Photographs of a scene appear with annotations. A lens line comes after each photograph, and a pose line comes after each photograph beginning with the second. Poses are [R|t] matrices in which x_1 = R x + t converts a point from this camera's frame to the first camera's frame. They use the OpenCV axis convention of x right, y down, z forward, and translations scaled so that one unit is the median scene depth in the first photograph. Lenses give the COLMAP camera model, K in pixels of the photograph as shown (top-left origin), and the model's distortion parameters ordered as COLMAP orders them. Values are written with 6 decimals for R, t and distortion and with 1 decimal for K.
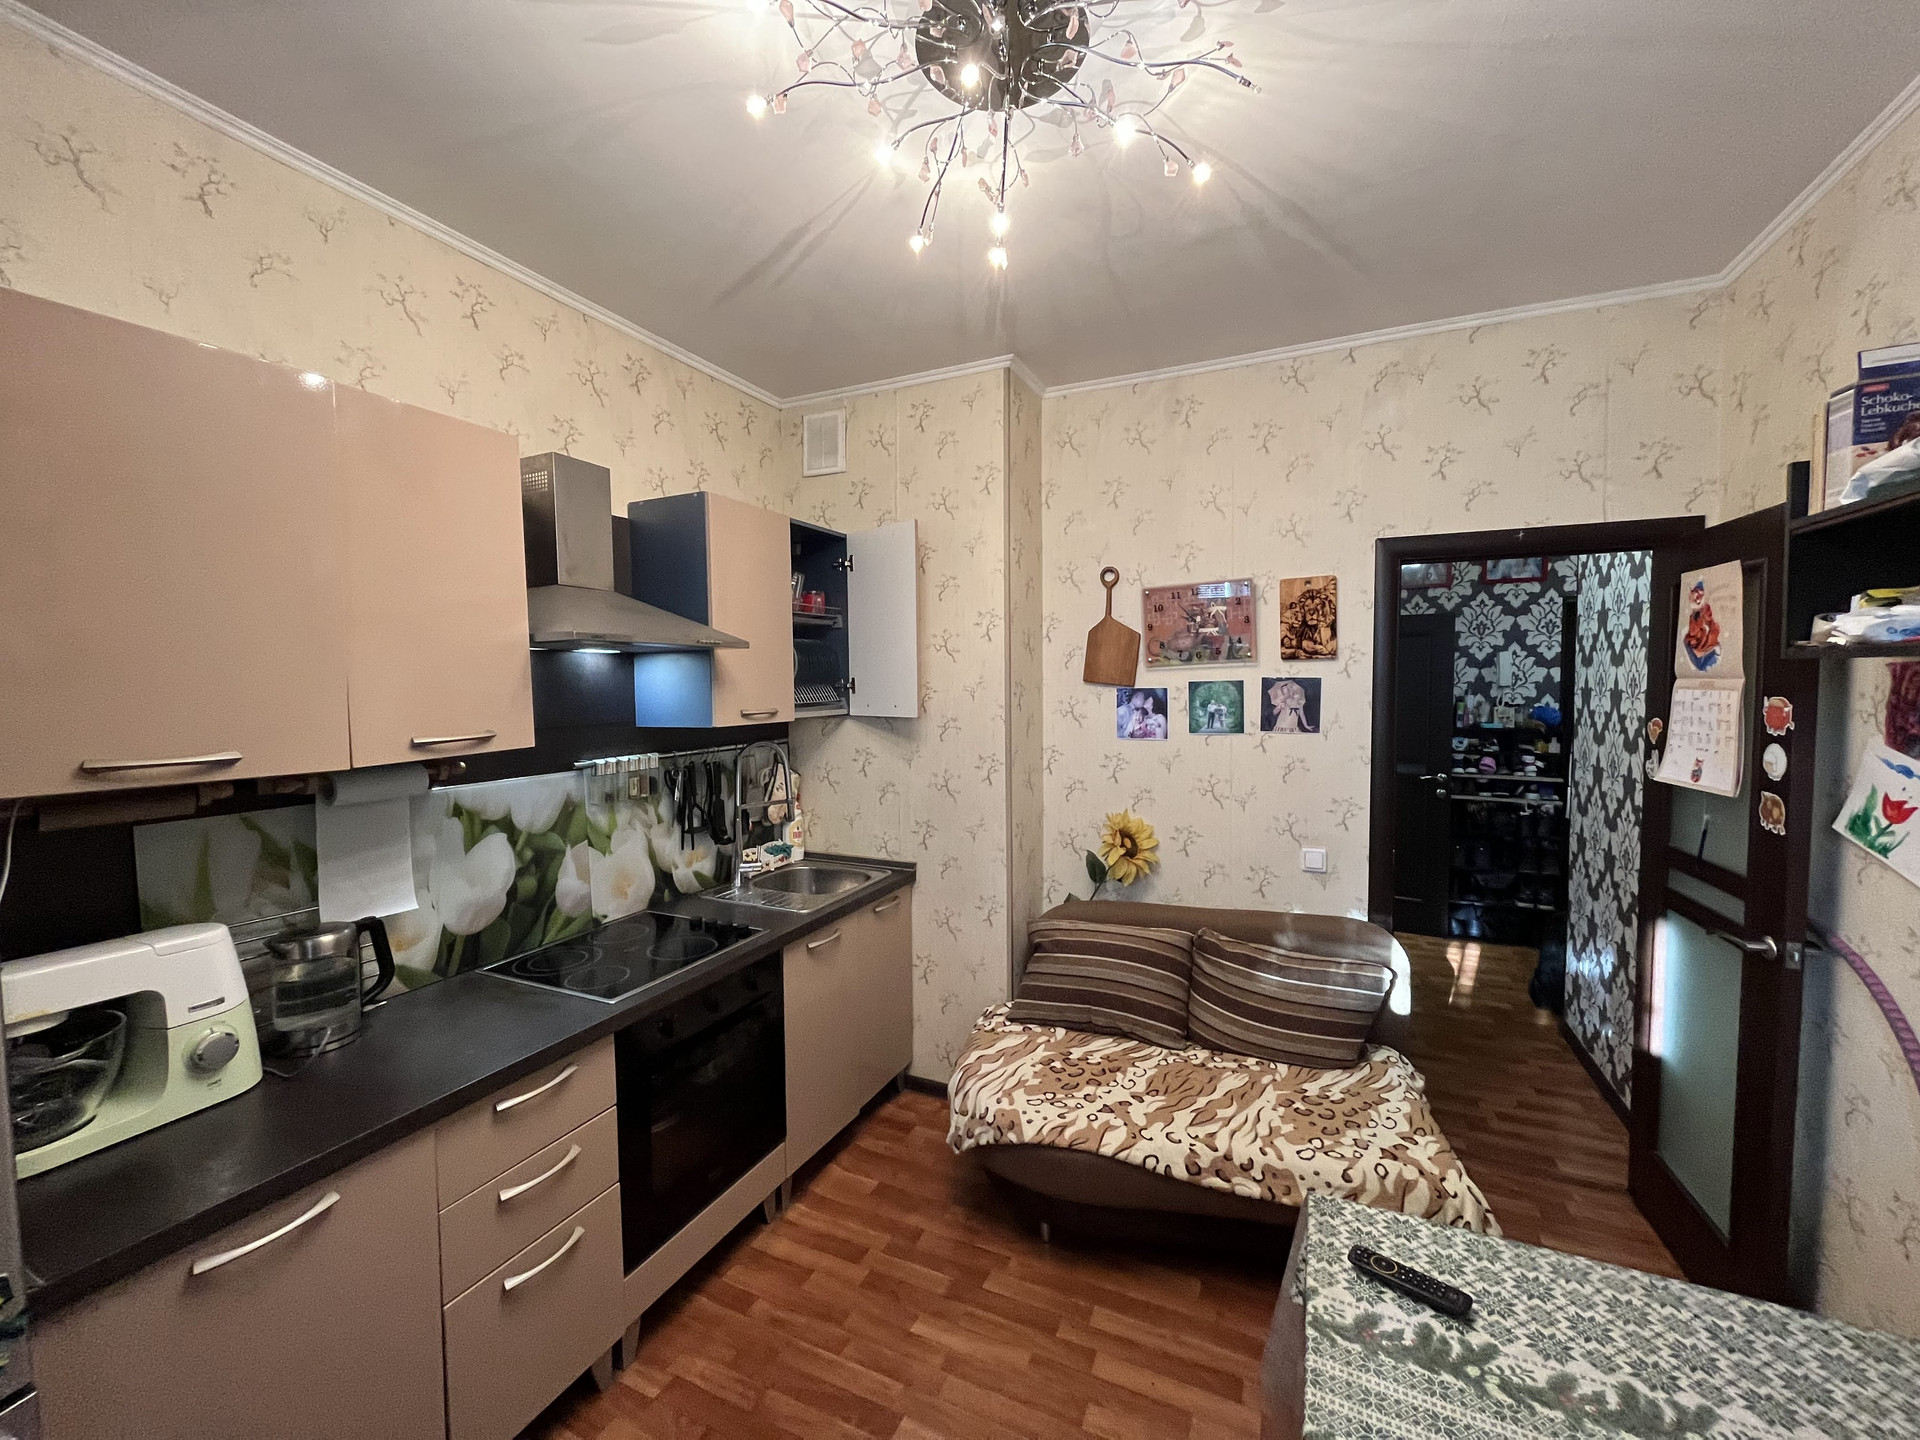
lens RADIAL K [[773.7, 0, 958.2], [0, 773.7, 722.8], [0, 0, 1]] dist [-0.002362, 0.000468]
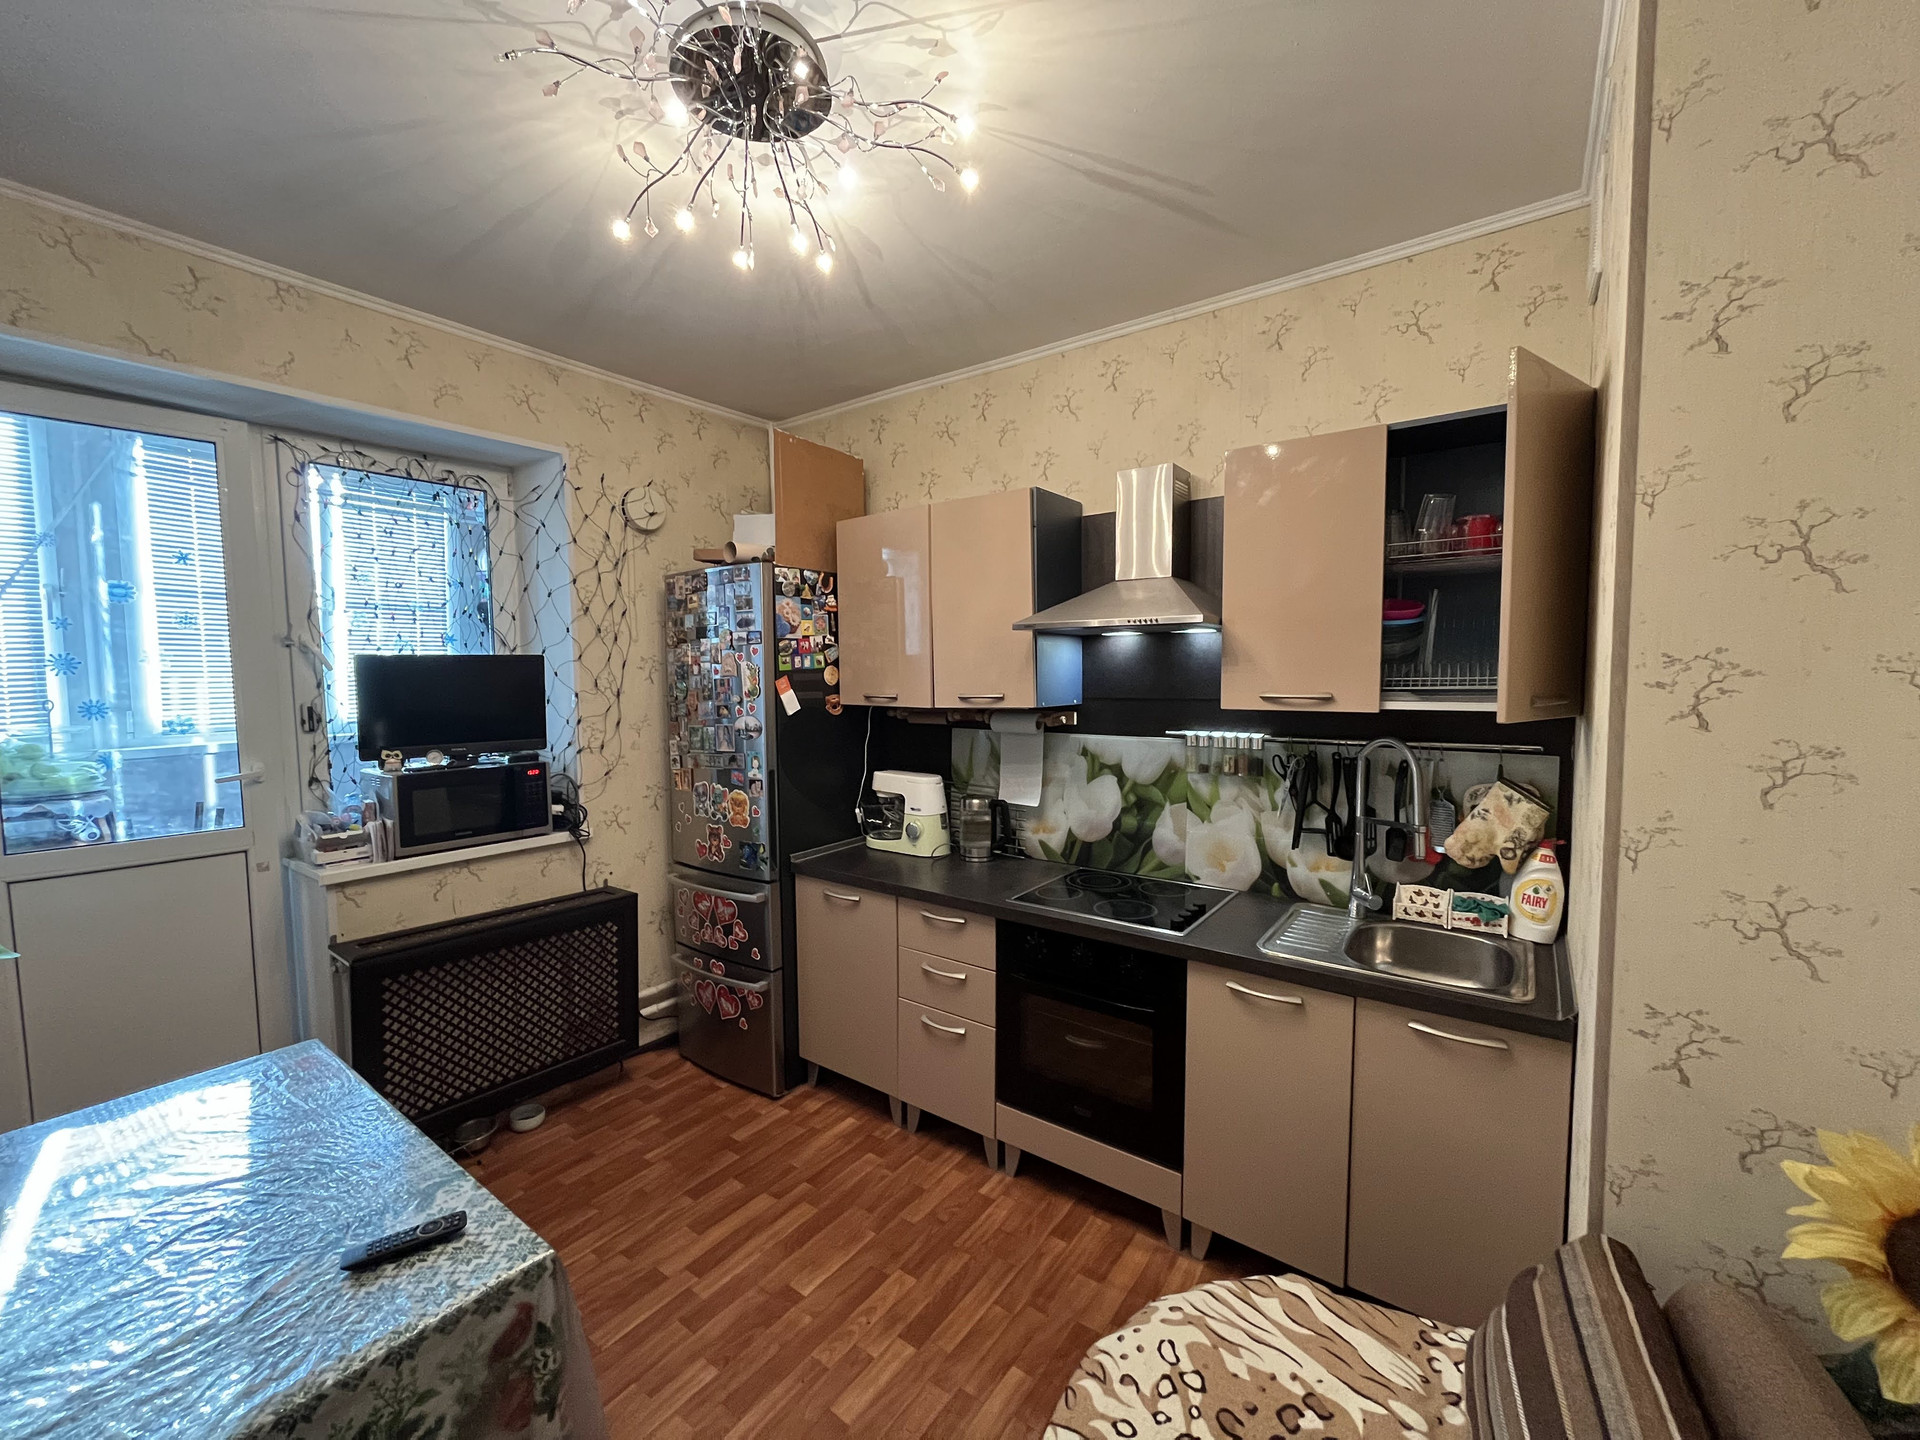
lens RADIAL K [[773.7, 0, 957.9], [0, 773.7, 718.7], [0, 0, 1]] dist [-0.002362, 0.000468]
pose [[-0.189959, 0.076789, -0.978784, 0.694934], [-0.041742, 0.995404, 0.086194, -0.052542], [0.980904, 0.057230, -0.185881, 0.929907]]
